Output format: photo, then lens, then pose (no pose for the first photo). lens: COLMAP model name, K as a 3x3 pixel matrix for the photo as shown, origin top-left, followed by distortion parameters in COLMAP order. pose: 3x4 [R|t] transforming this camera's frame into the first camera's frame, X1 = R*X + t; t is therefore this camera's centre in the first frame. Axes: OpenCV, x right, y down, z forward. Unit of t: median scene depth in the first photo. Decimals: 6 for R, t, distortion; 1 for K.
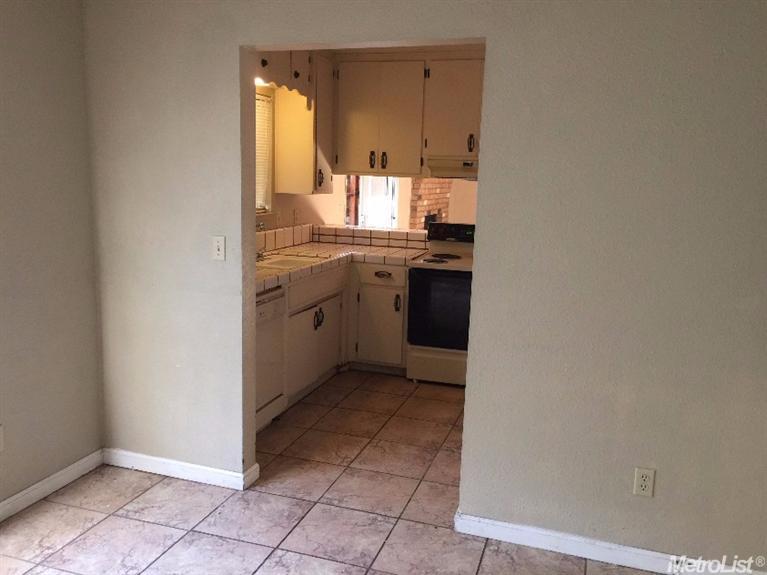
lens RADIAL K [[659.6, 0, 380.5], [0, 659.6, 288.1], [0, 0, 1]] dist [0.049194, 0.024427]
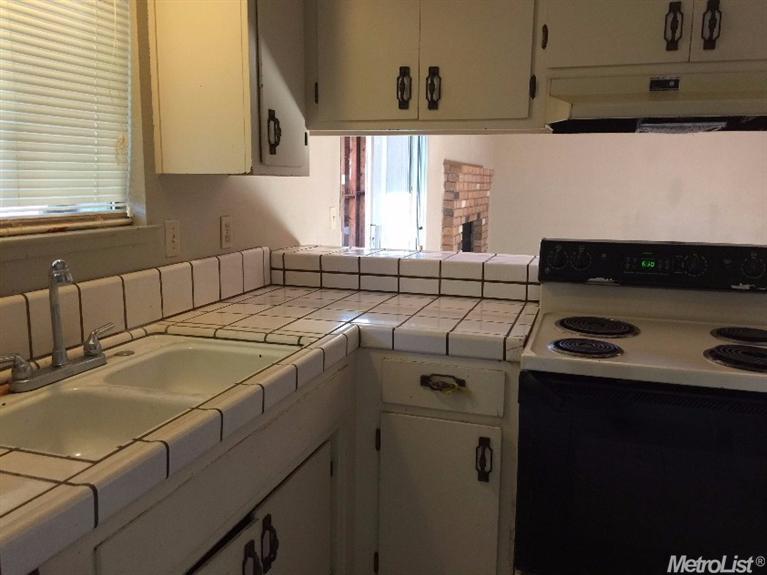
lens RADIAL K [[659.6, 0, 386.3], [0, 659.6, 287.0], [0, 0, 1]] dist [0.049194, 0.024427]
pose [[0.999722, -0.022022, 0.008427, -0.028729], [0.022136, 0.999662, -0.013600, -0.066923], [-0.008125, 0.013783, 0.999872, 0.588580]]
